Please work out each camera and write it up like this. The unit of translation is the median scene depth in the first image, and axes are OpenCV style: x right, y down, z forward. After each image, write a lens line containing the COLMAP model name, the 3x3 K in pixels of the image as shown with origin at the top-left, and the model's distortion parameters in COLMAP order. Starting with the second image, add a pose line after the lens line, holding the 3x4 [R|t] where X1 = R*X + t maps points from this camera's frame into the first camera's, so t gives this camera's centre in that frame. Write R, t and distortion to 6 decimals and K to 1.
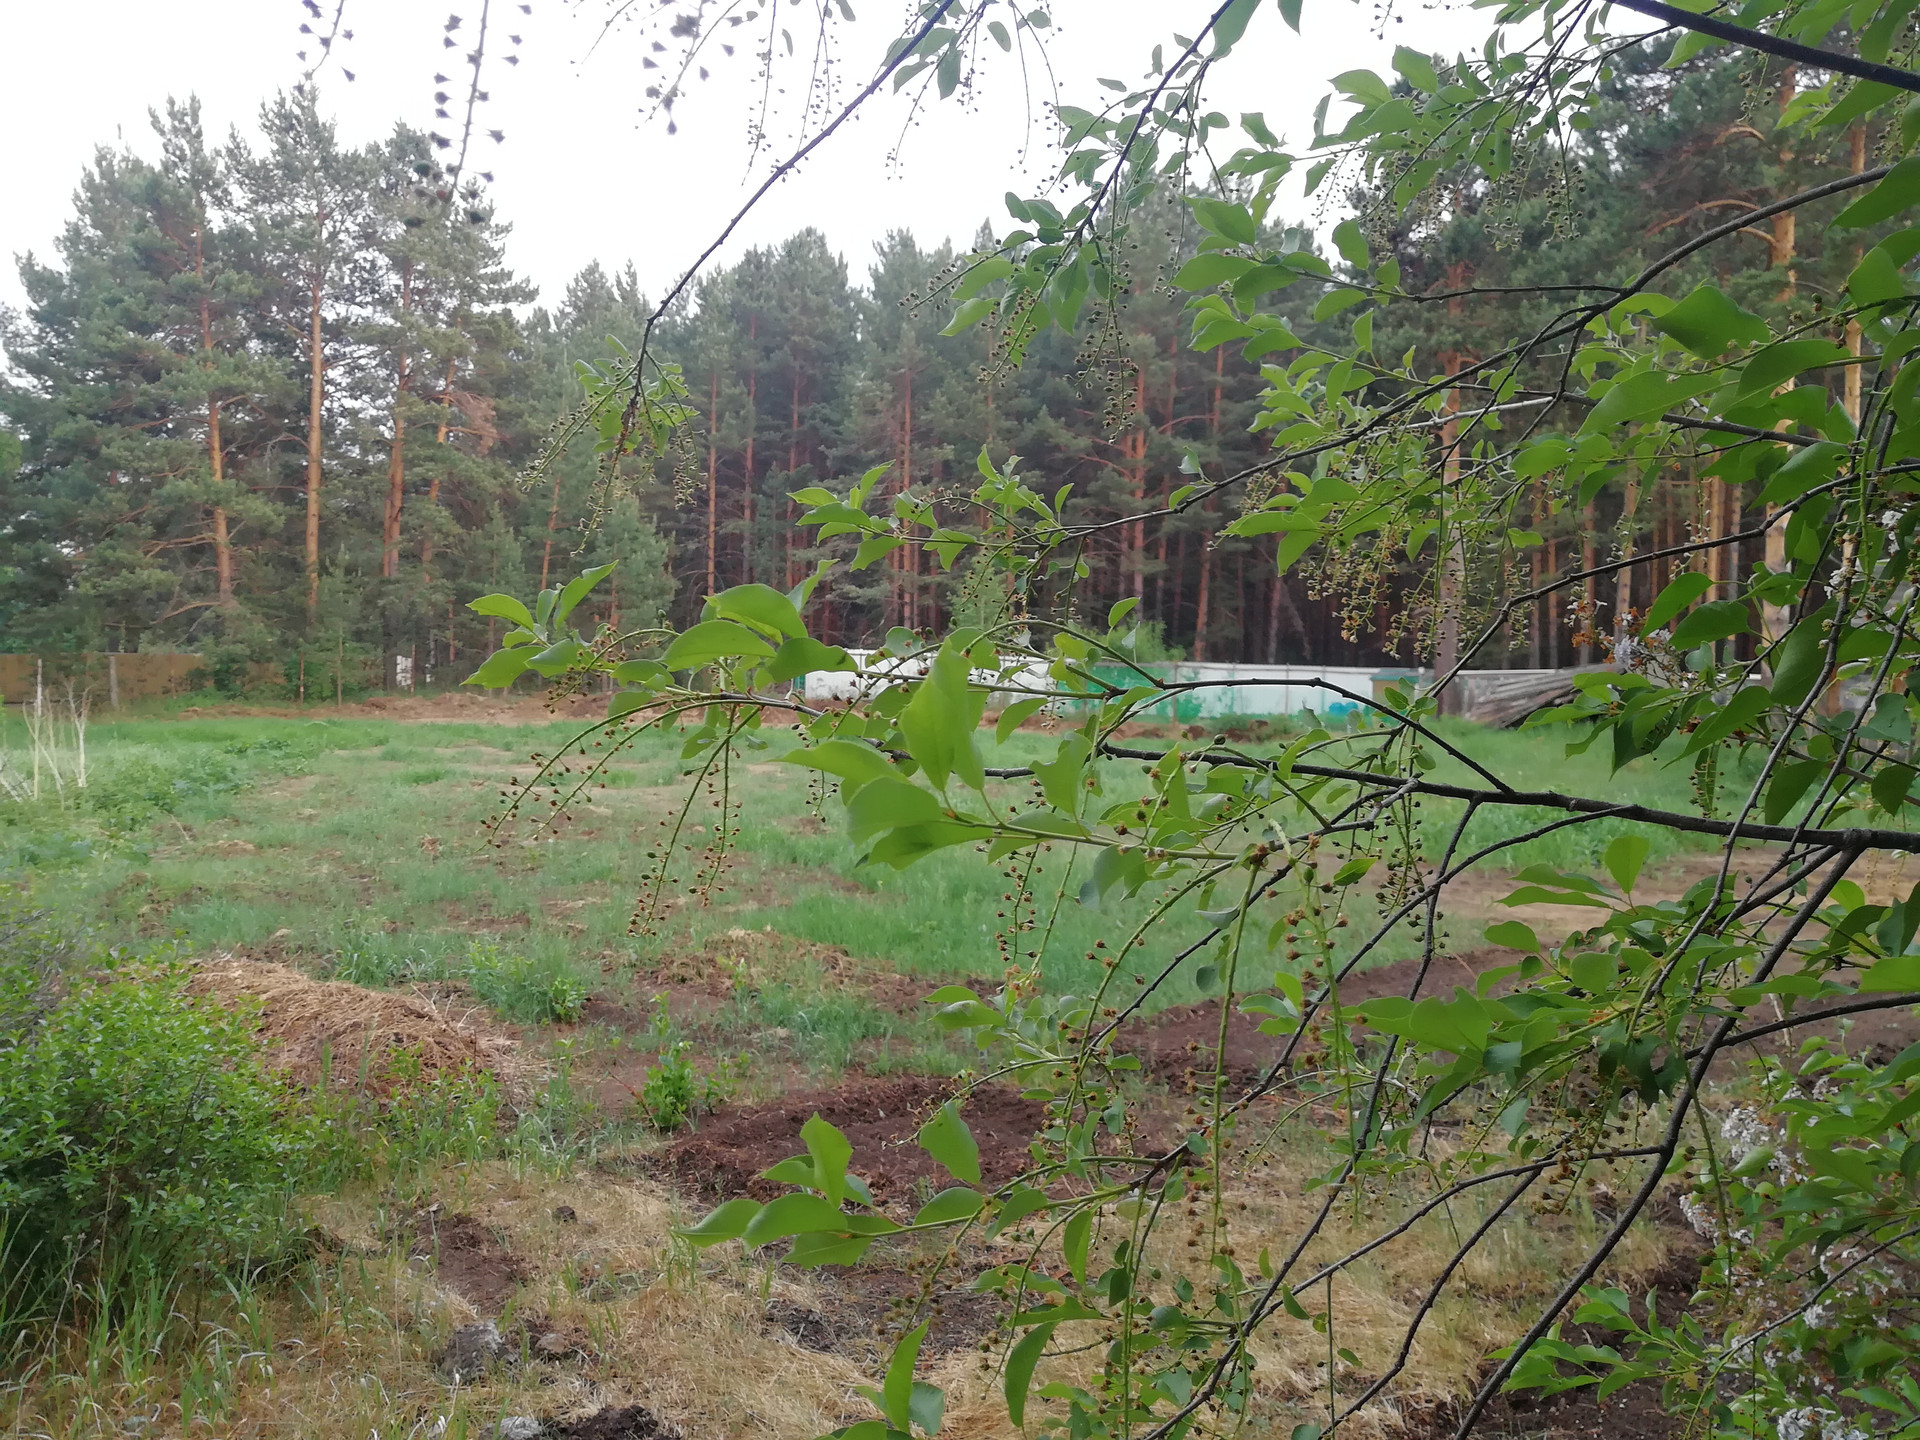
lens RADIAL K [[1525.8, 0, 957.5], [0, 1525.8, 722.1], [0, 0, 1]] dist [0.000260, -0.000404]
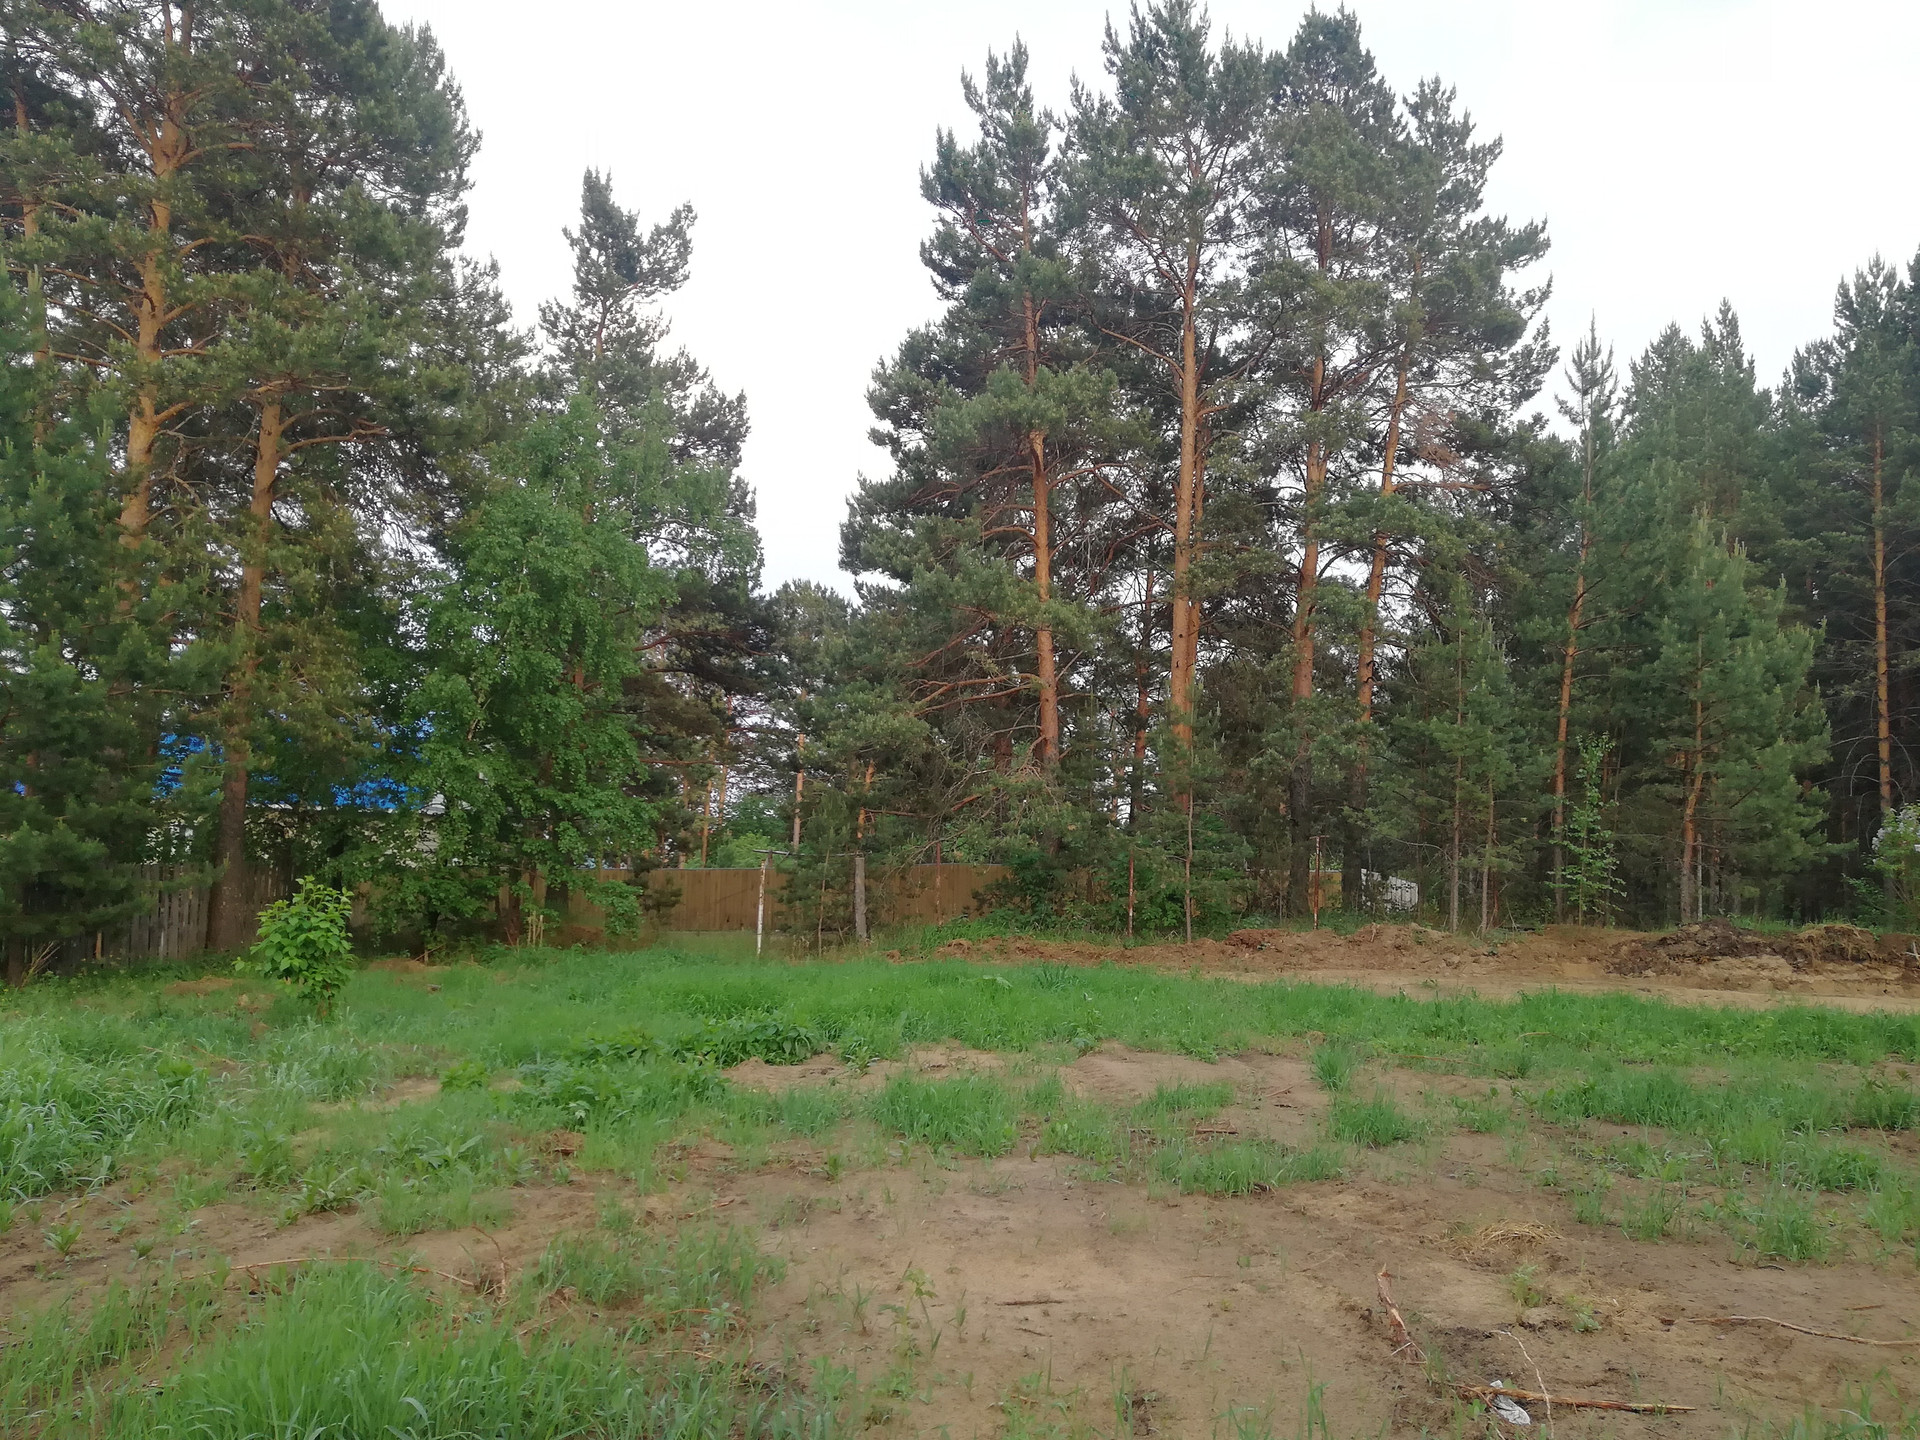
lens RADIAL K [[1574.8, 0, 967.9], [0, 1574.8, 727.2], [0, 0, 1]] dist [-0.005912, 0.042588]
pose [[0.783672, -0.064507, -0.617816, -0.057870], [-0.026125, 0.990291, -0.136536, -0.004630], [0.620625, 0.123139, 0.774378, 0.276075]]
